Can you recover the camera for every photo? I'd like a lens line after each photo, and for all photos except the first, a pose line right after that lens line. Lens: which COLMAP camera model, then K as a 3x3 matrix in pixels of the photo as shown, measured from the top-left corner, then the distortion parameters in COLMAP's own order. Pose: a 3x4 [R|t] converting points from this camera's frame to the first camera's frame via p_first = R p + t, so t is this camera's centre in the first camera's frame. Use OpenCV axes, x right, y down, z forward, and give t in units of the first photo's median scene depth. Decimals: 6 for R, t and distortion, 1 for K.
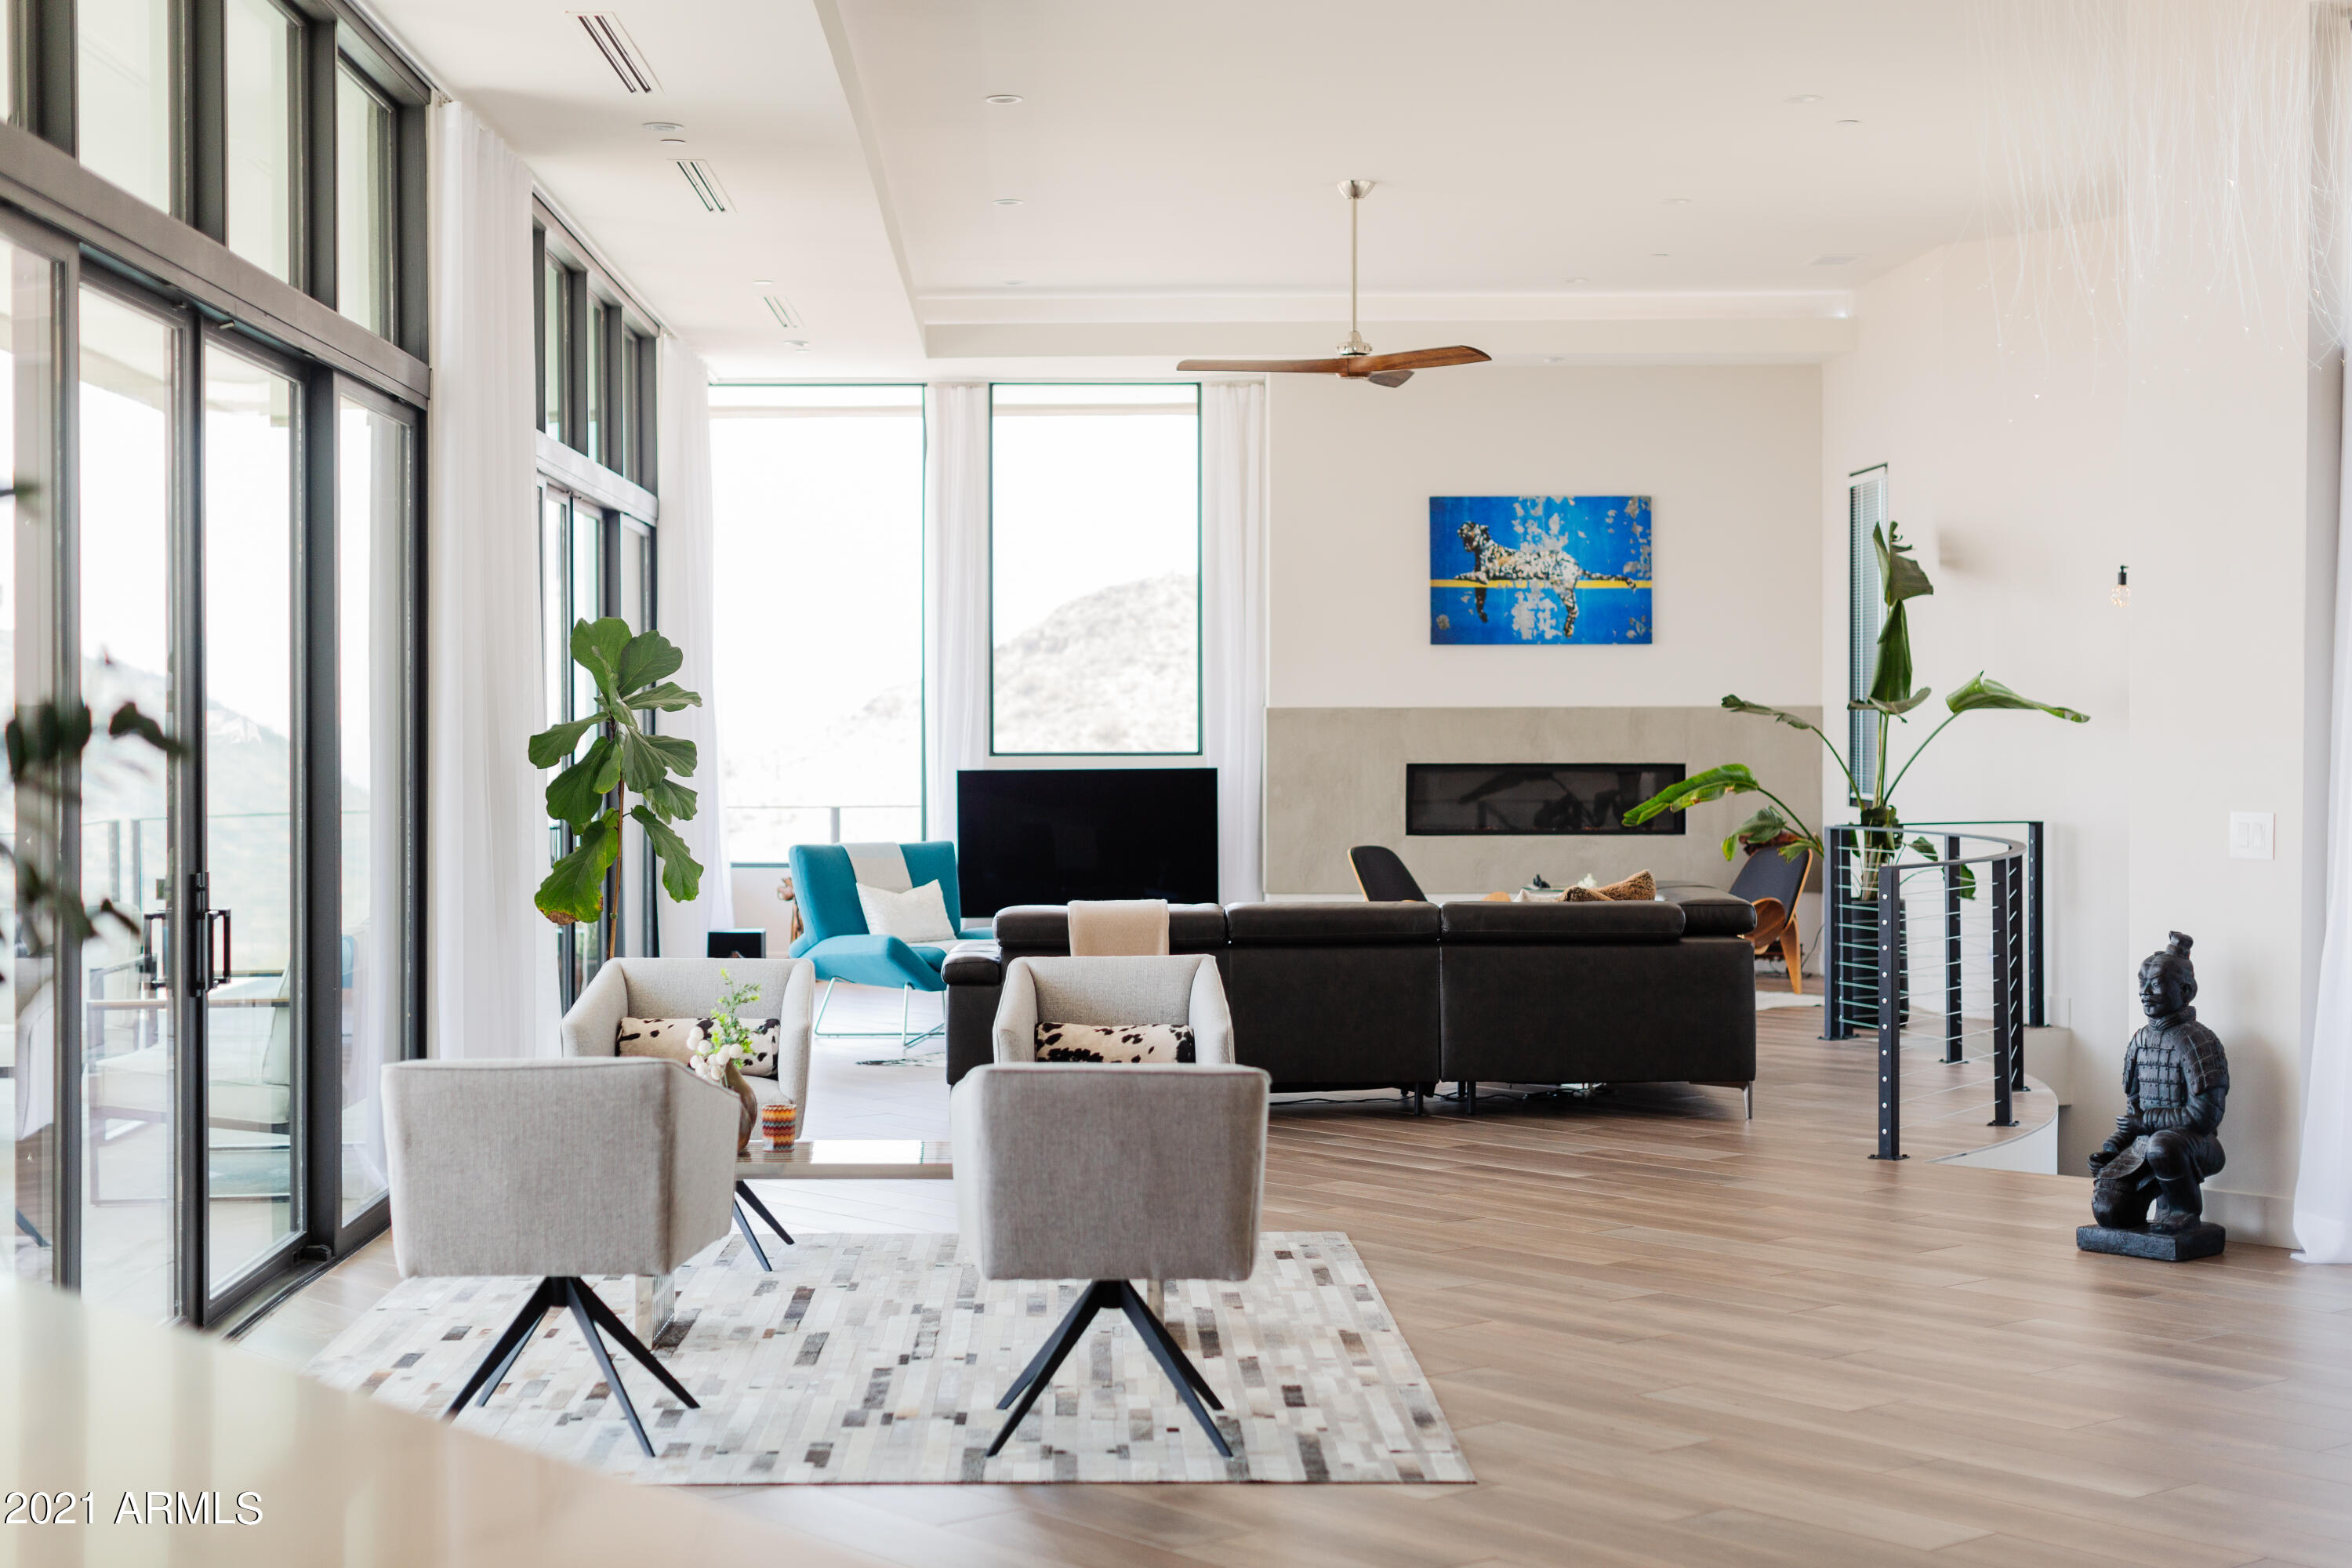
lens RADIAL K [[3423.4, 0, 1176.0], [0, 3423.4, 784.0], [0, 0, 1]] dist [0.018932, 0.029053]
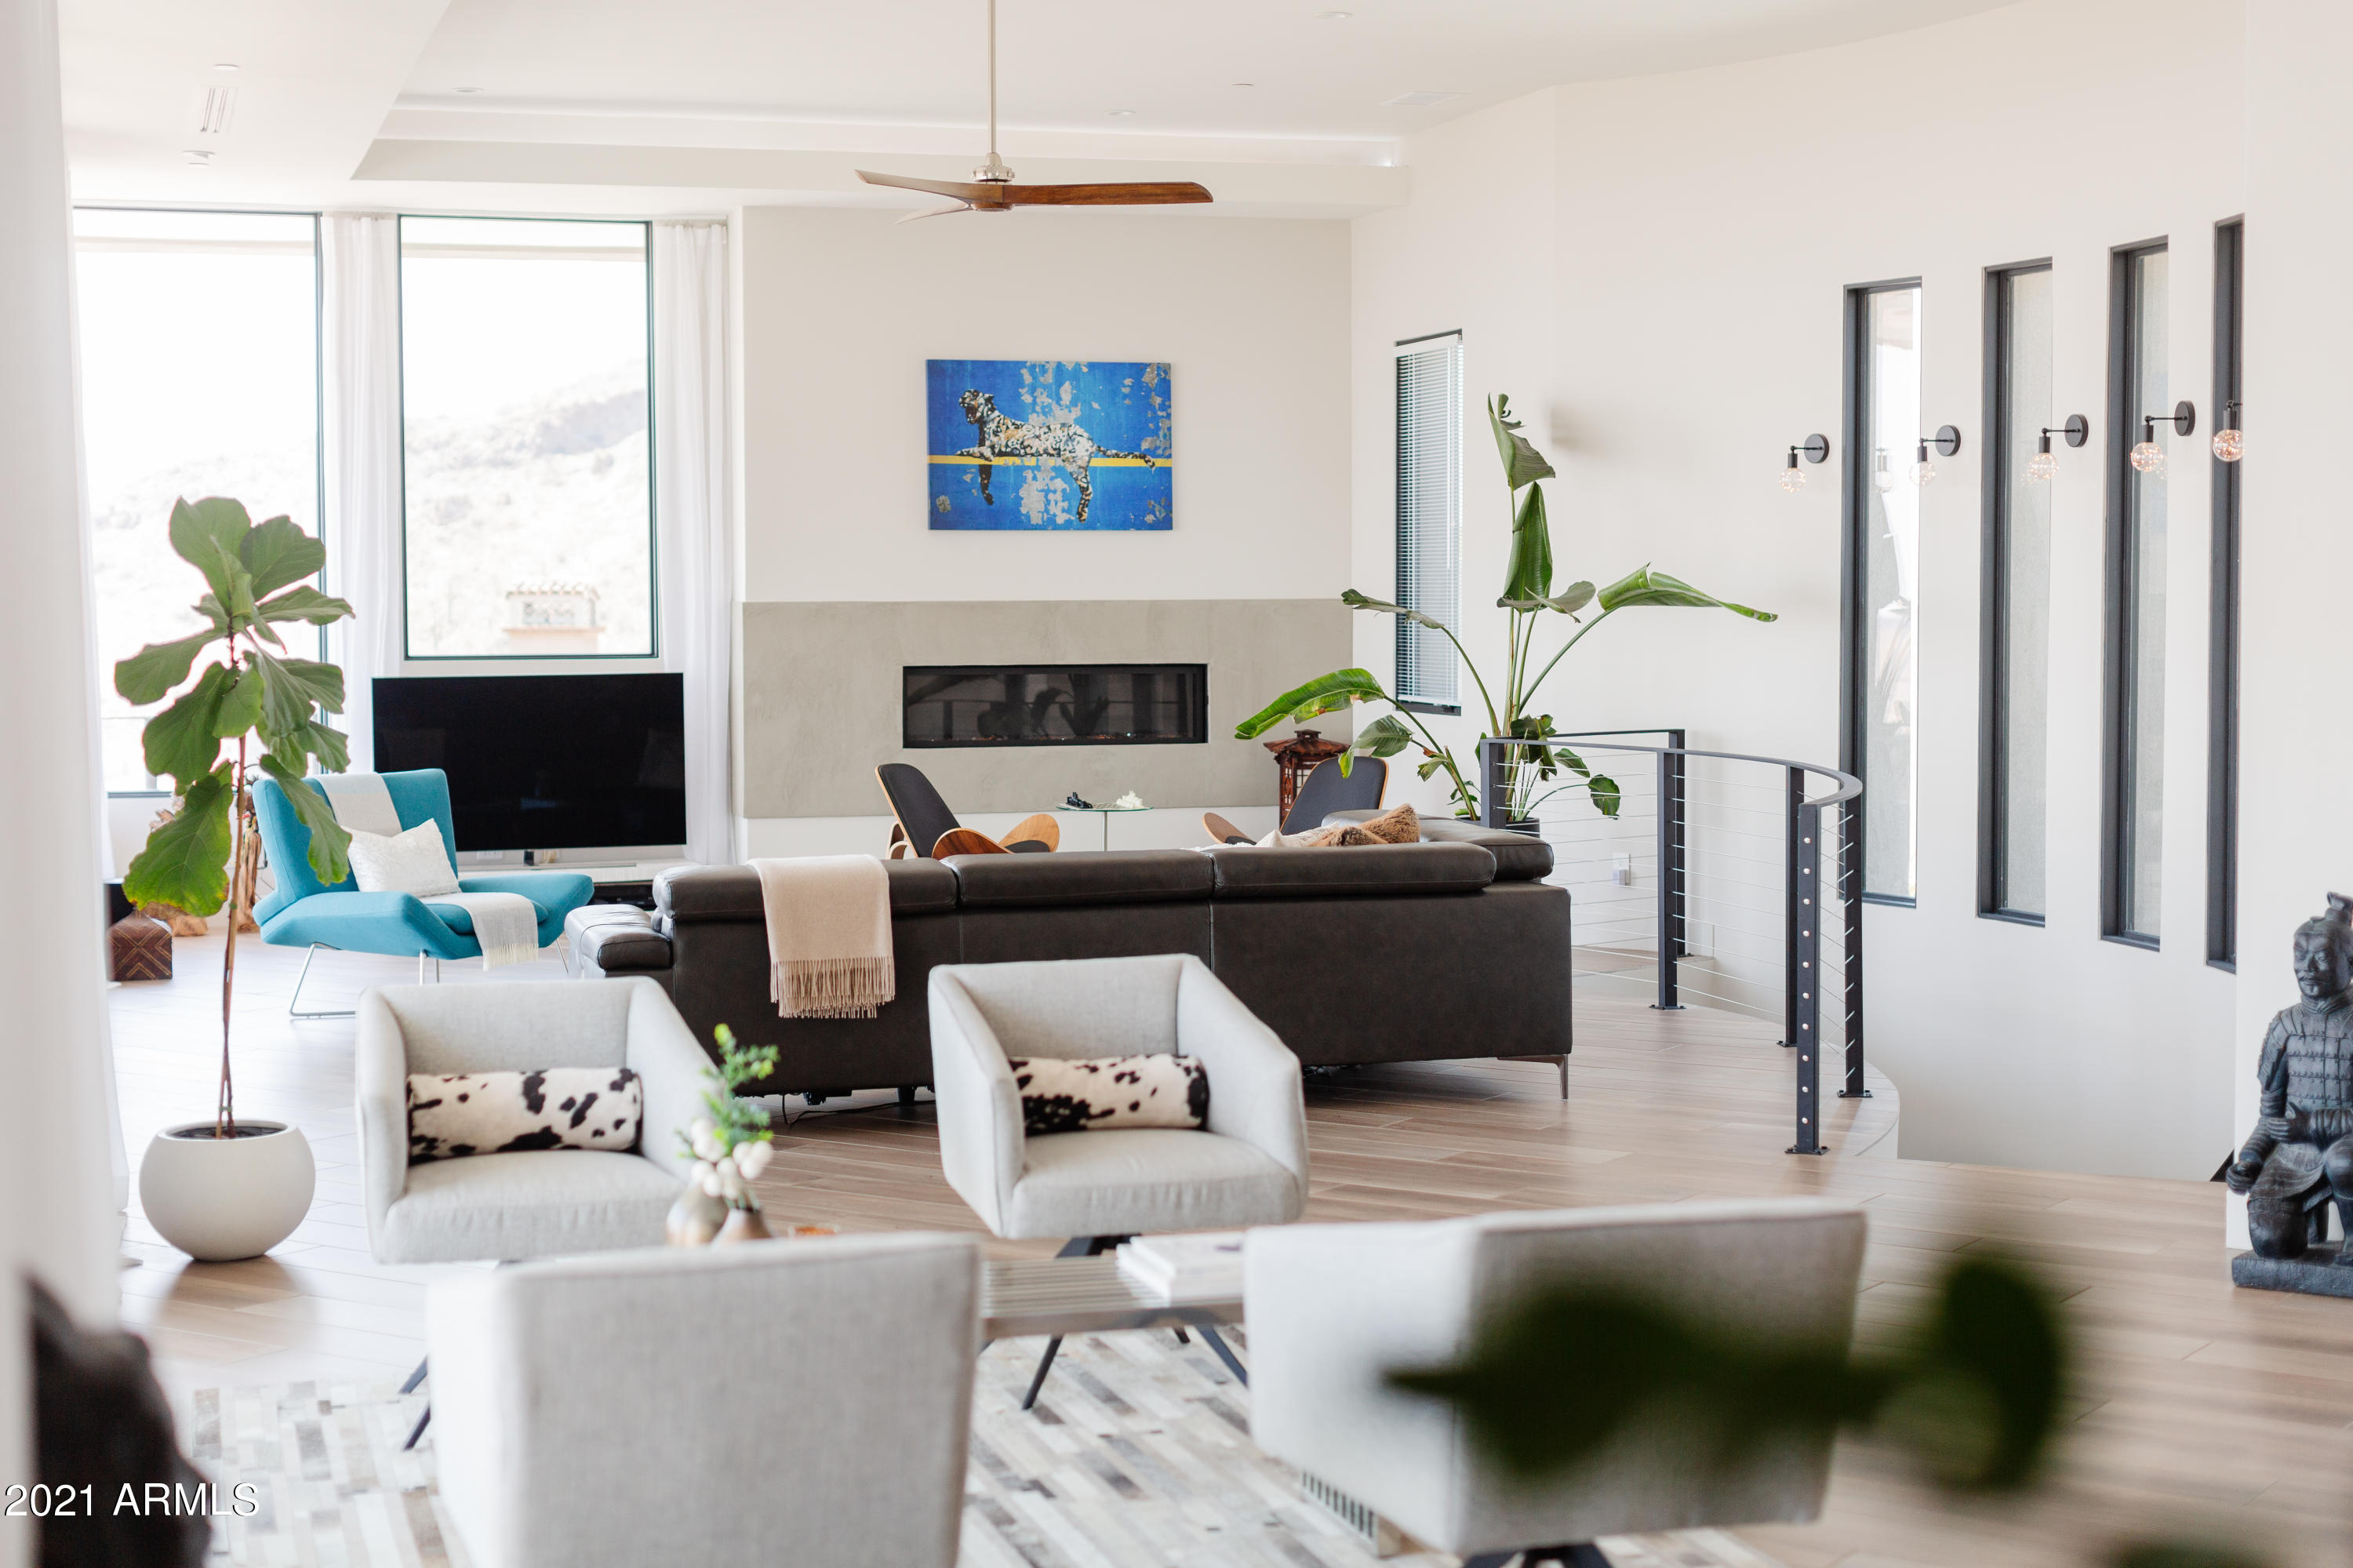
lens RADIAL K [[3388.3, 0, 1176.5], [0, 3388.3, 784.0], [0, 0, 1]] dist [0.013768, 0.037805]
pose [[0.963499, -0.016915, 0.267175, -0.097053], [0.007220, 0.999281, 0.037227, -0.007654], [-0.267613, -0.033940, 0.962929, 0.148791]]
